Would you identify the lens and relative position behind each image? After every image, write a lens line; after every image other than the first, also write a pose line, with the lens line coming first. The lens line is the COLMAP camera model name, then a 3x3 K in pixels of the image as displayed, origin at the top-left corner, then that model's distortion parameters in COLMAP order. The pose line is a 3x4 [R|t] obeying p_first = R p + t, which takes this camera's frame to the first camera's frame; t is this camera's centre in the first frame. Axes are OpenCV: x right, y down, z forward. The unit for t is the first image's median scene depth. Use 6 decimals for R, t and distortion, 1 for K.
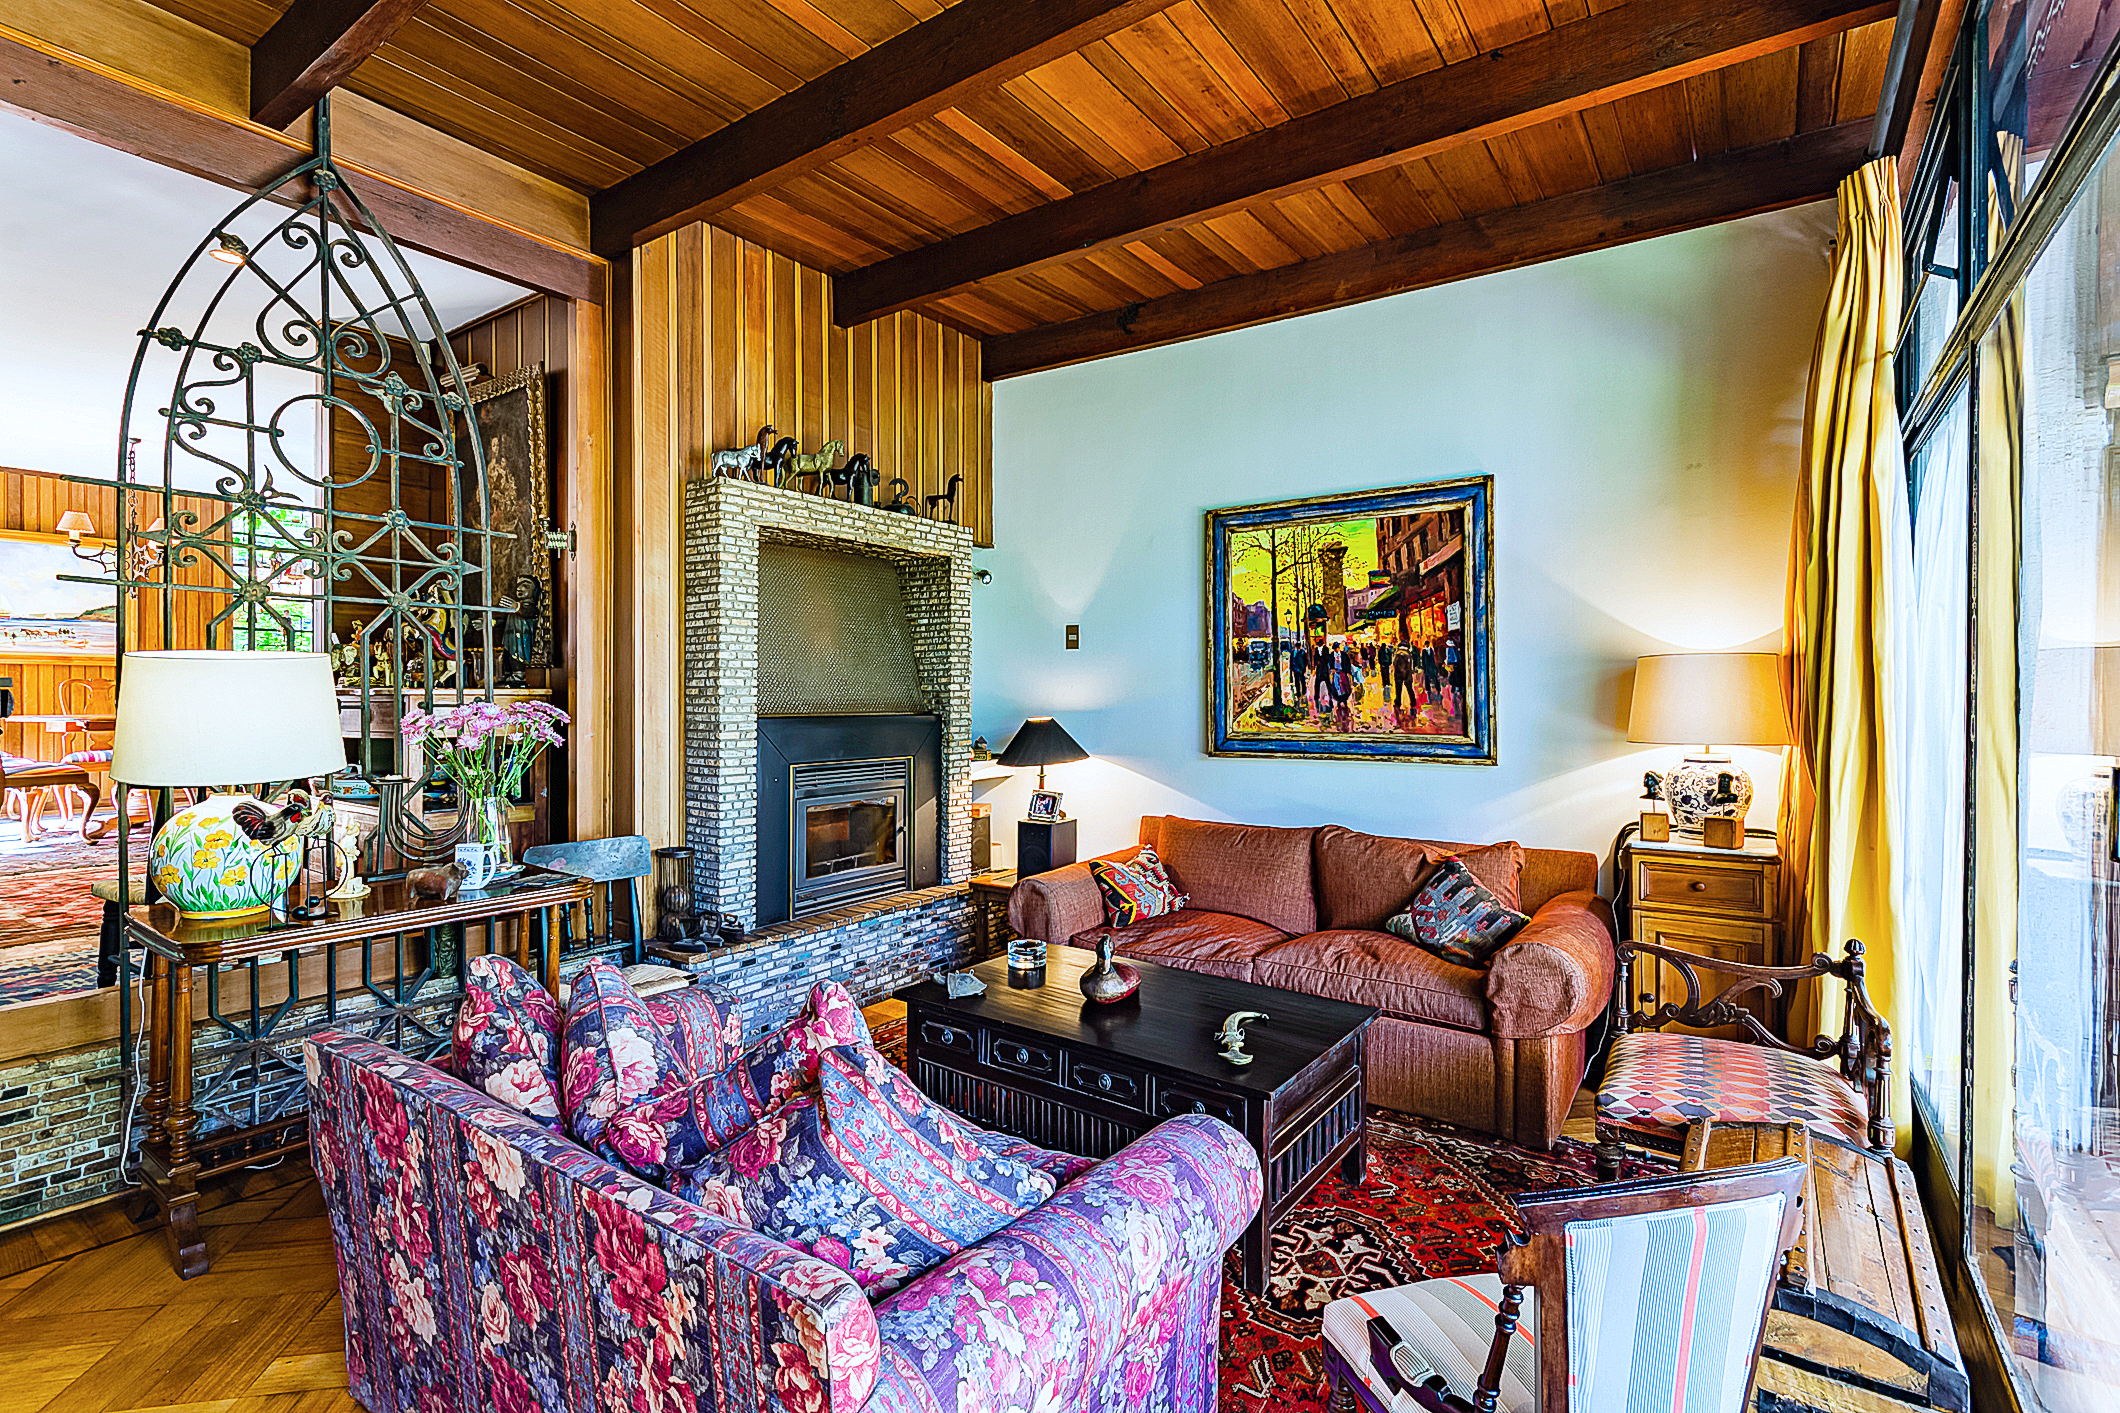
lens RADIAL K [[1009.5, 0, 1053.7], [0, 1009.5, 707.7], [0, 0, 1]] dist [-0.002402, -0.000003]
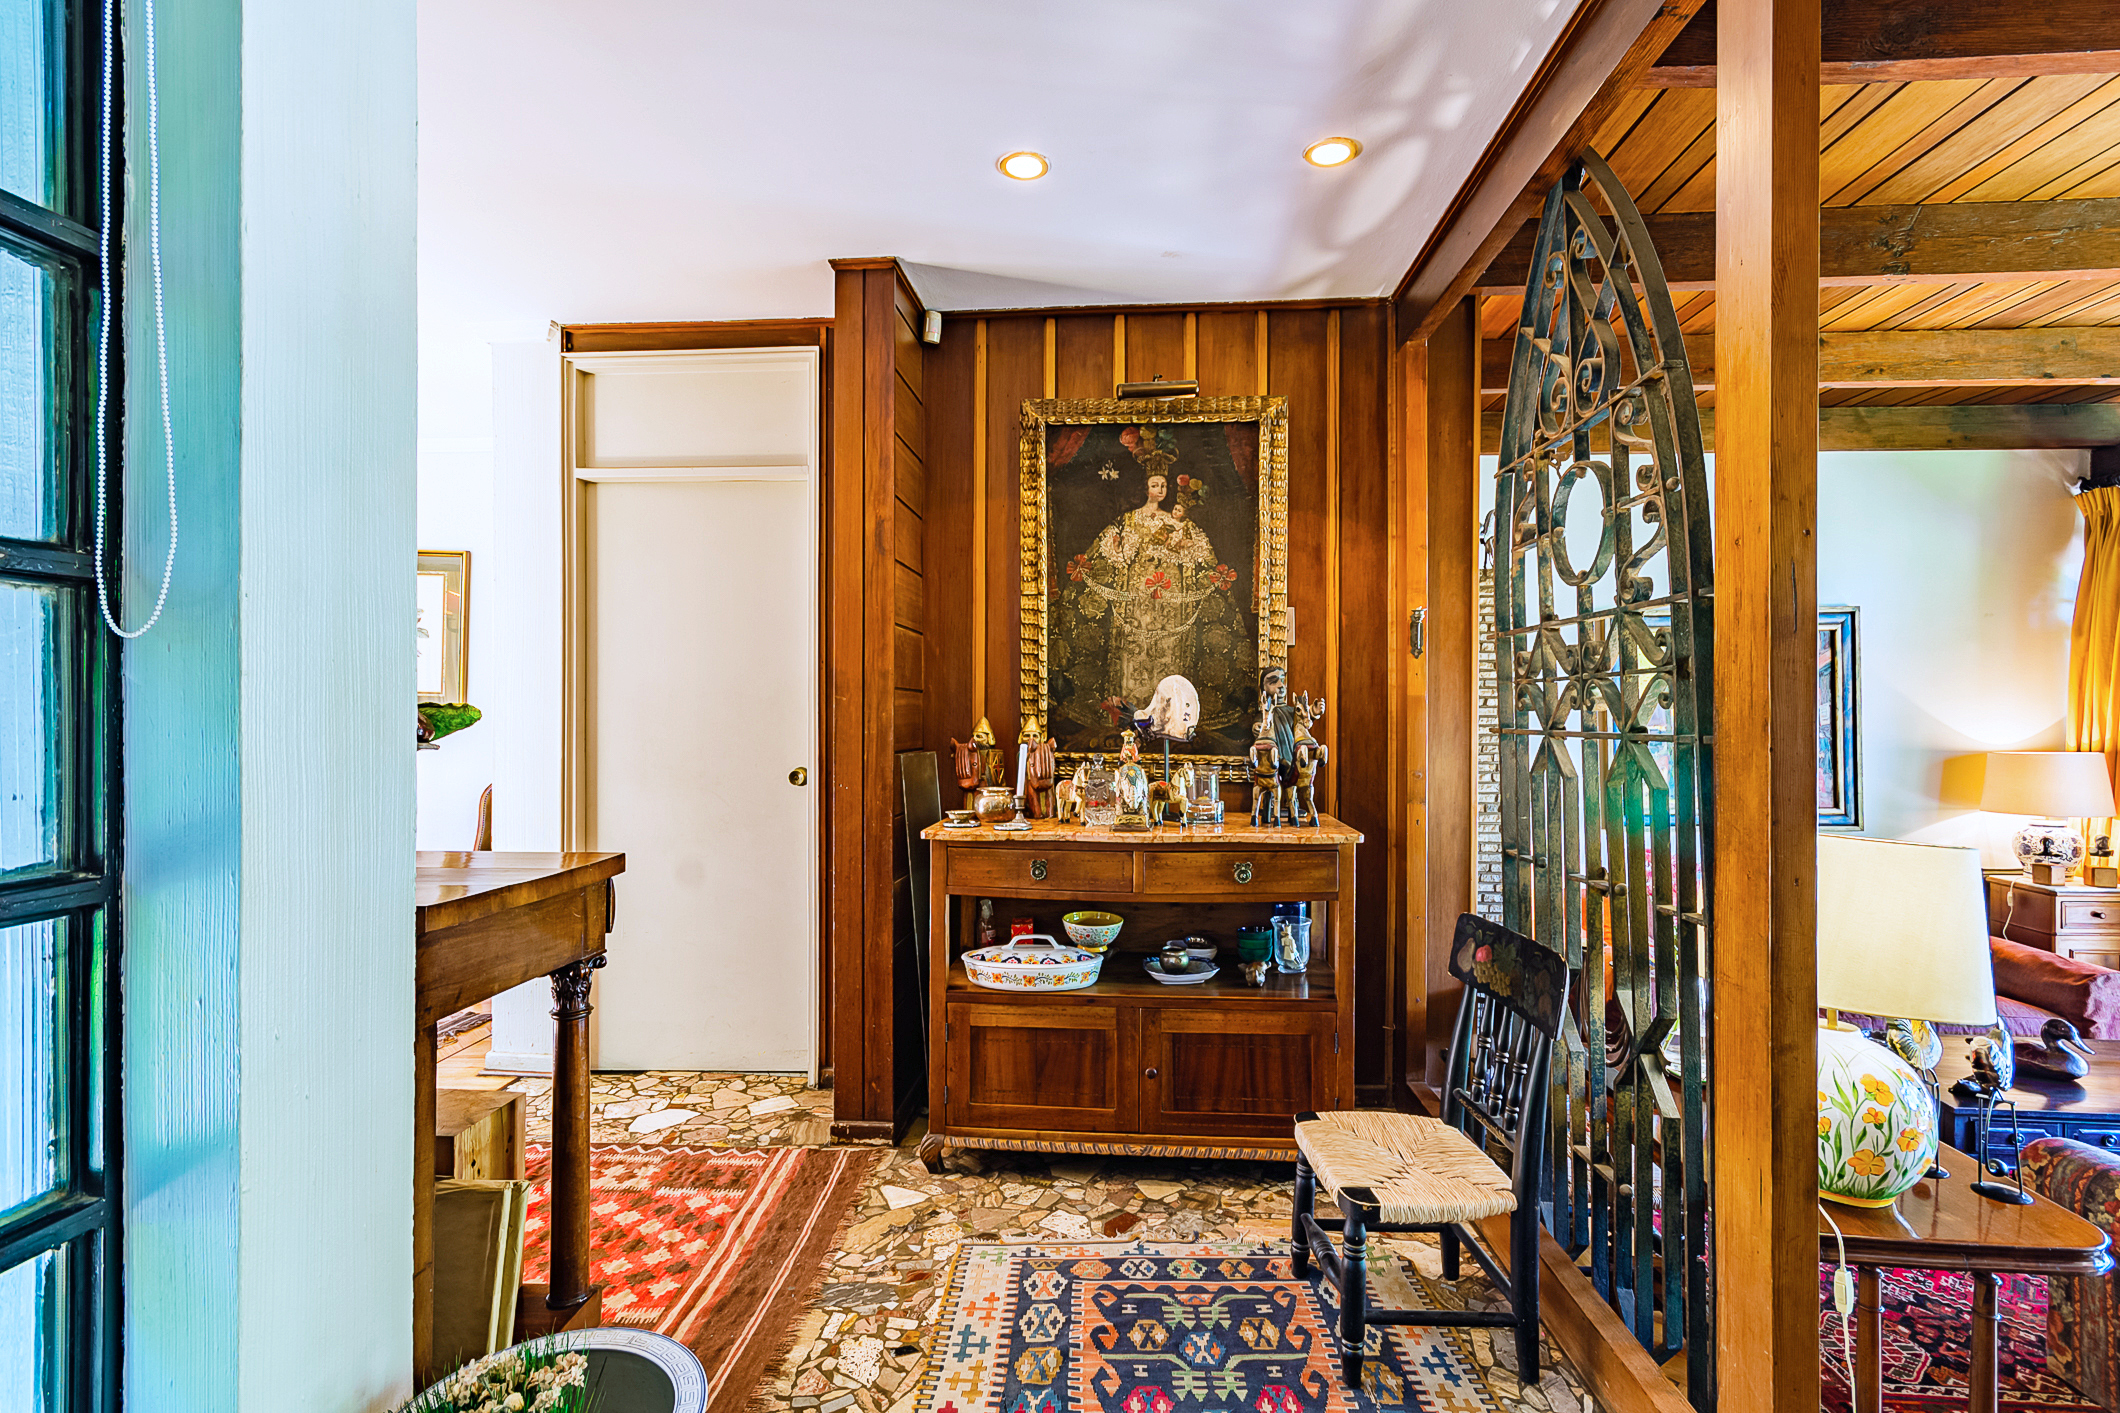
lens RADIAL K [[1000.4, 0, 1026.0], [0, 1000.4, 716.2], [0, 0, 1]] dist [-0.005368, 0.001566]
pose [[0.864414, -0.003603, 0.502767, -1.048753], [0.004479, 0.999990, -0.000536, -0.086803], [-0.502760, 0.002715, 0.864422, 0.398675]]
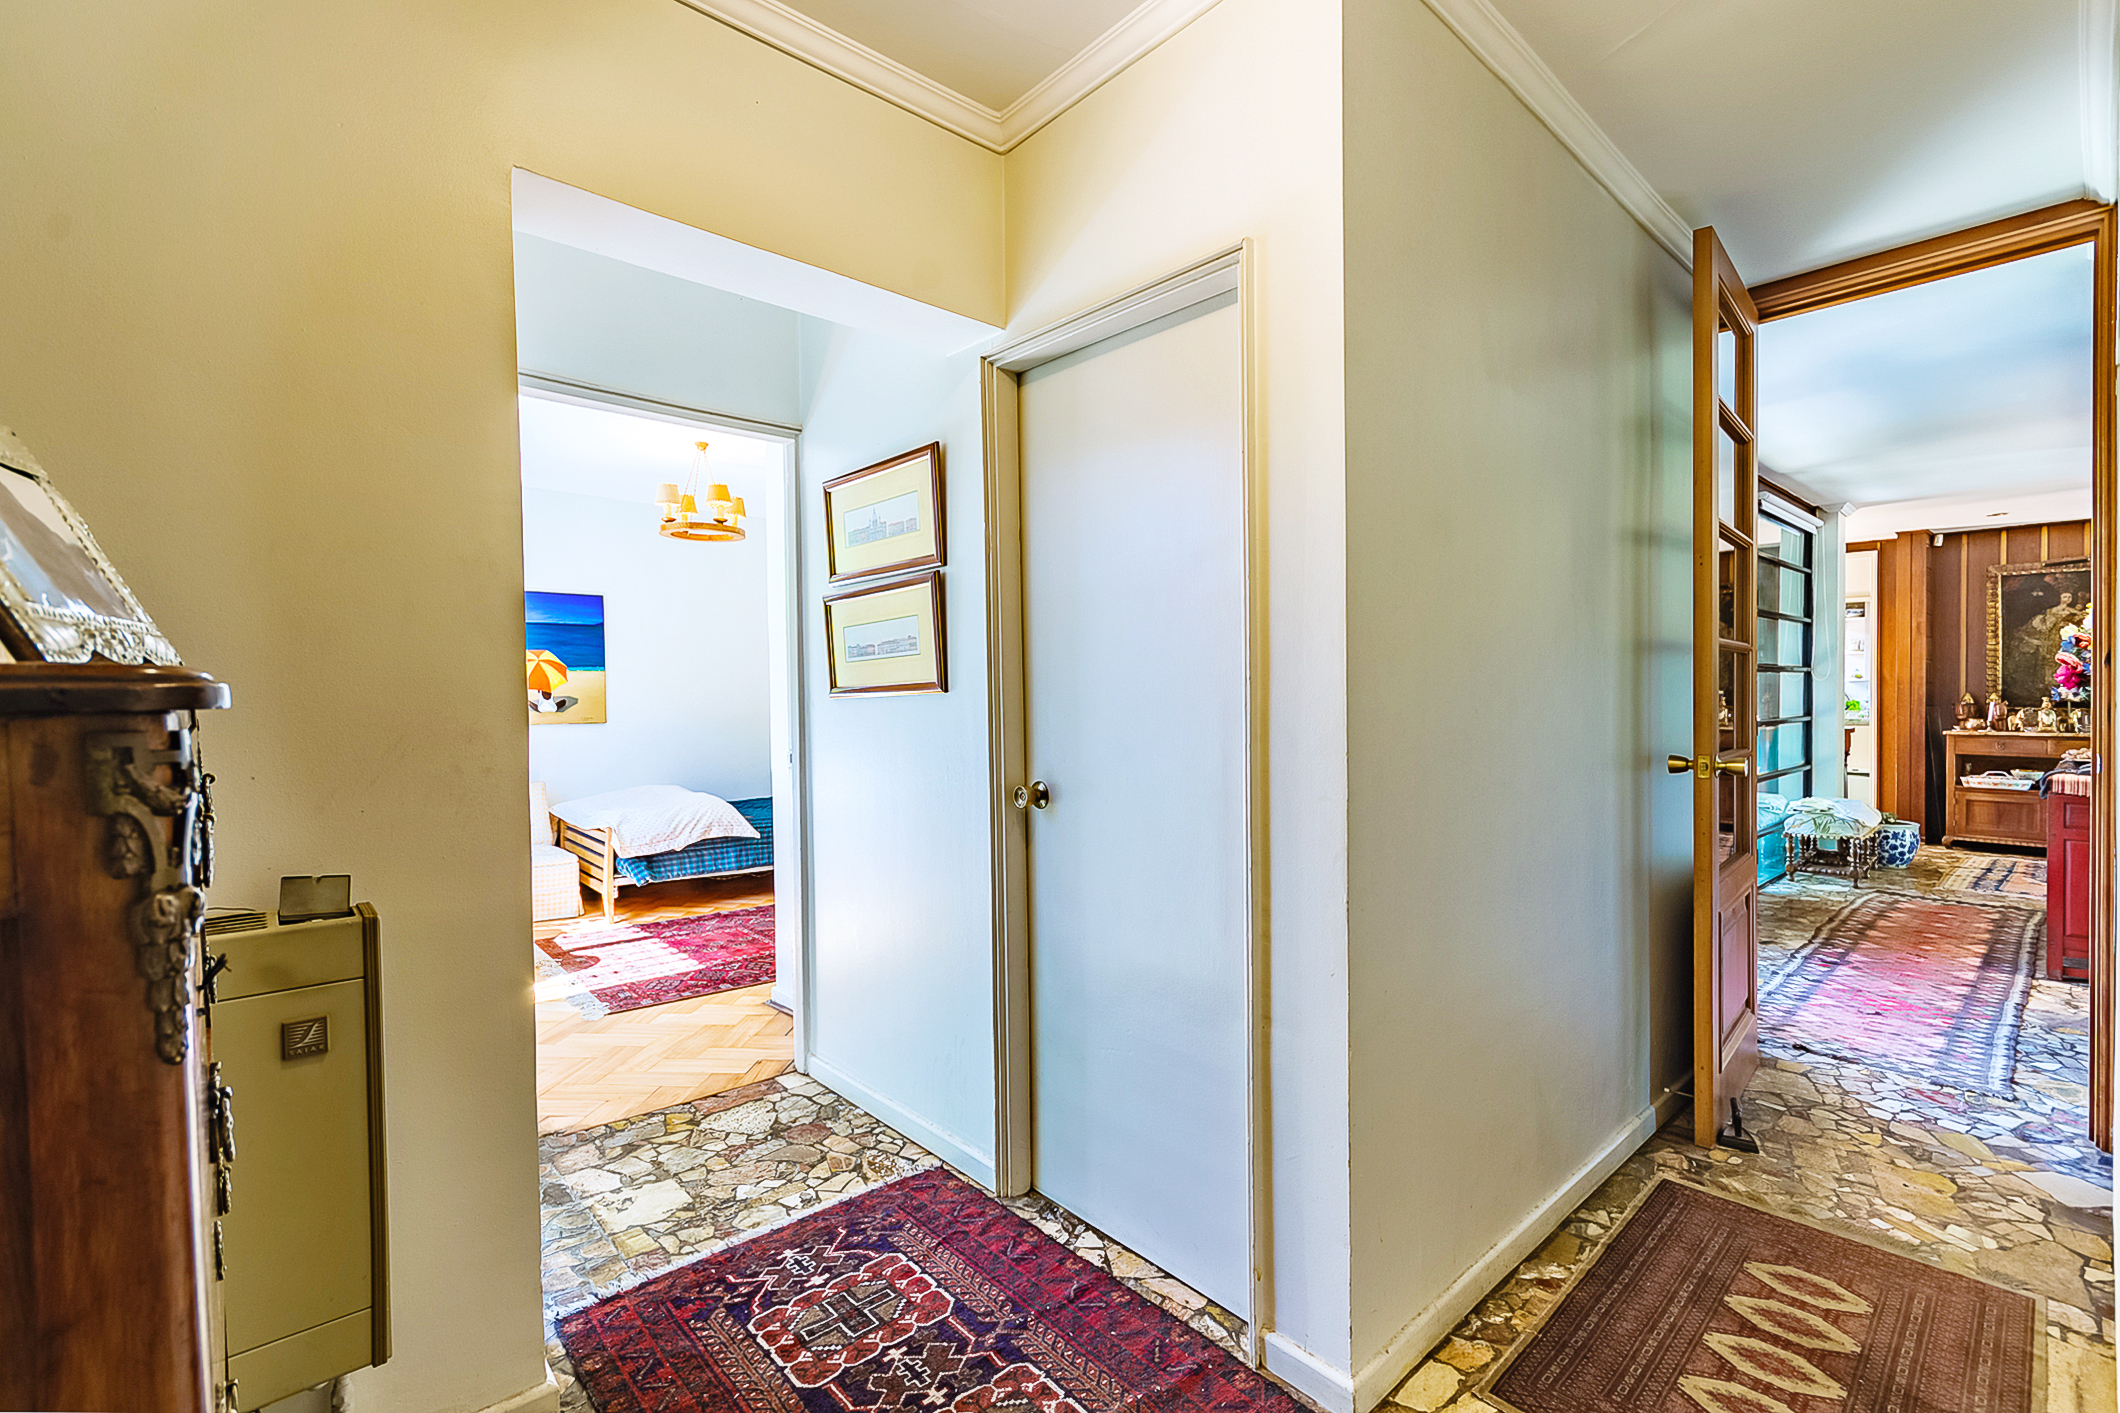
lens RADIAL K [[948.1, 0, 1076.2], [0, 948.1, 701.6], [0, 0, 1]] dist [0.012338, 0.000660]
pose [[0.981819, -0.008393, -0.189634, -2.030972], [0.009757, 0.999933, 0.006259, -0.097931], [0.189568, -0.007995, 0.981835, -1.072081]]
